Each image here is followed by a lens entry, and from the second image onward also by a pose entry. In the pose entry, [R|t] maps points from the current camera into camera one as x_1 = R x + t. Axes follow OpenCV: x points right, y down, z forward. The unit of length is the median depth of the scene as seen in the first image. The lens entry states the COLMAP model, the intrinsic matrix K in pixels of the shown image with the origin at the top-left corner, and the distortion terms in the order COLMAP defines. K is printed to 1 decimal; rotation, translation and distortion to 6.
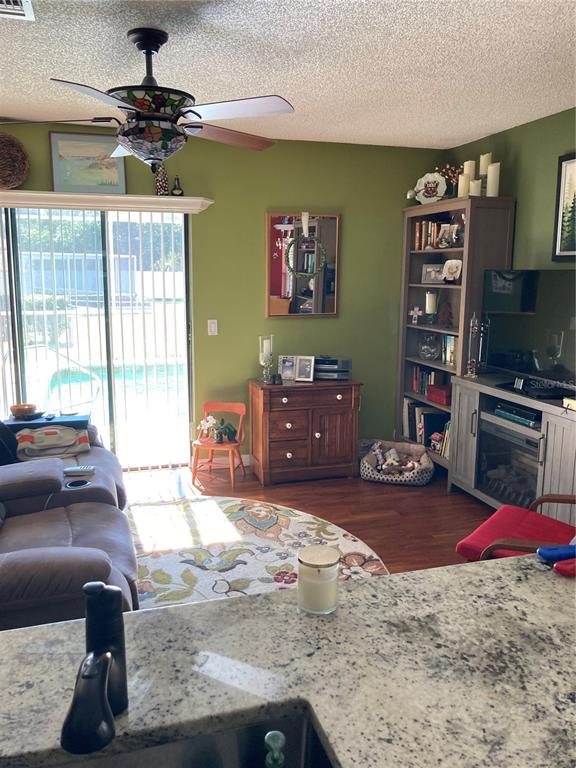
lens RADIAL K [[628.0, 0, 286.6], [0, 628.0, 378.3], [0, 0, 1]] dist [0.025150, -0.024729]
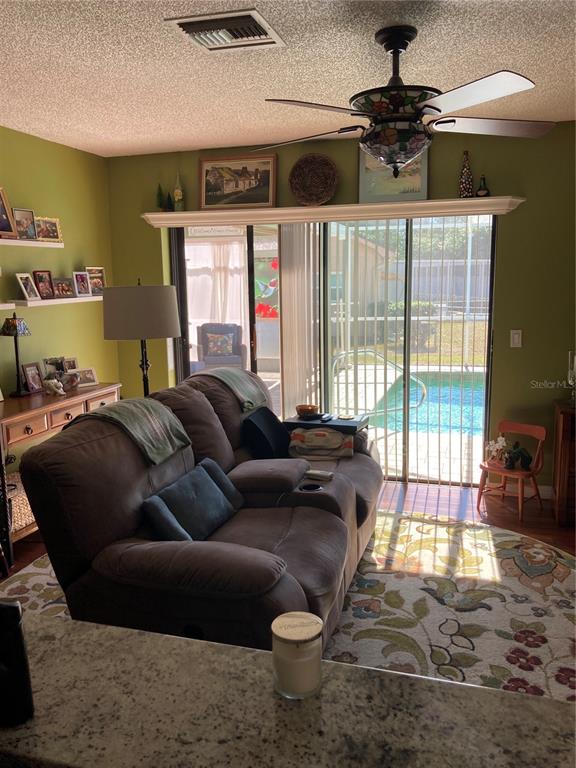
lens RADIAL K [[628.0, 0, 286.7], [0, 628.0, 379.8], [0, 0, 1]] dist [0.025150, -0.024729]
pose [[0.830647, 0.071047, -0.552248, 0.155435], [-0.074444, 0.997092, 0.016304, -0.018139], [0.551800, 0.027569, 0.833520, 0.094576]]
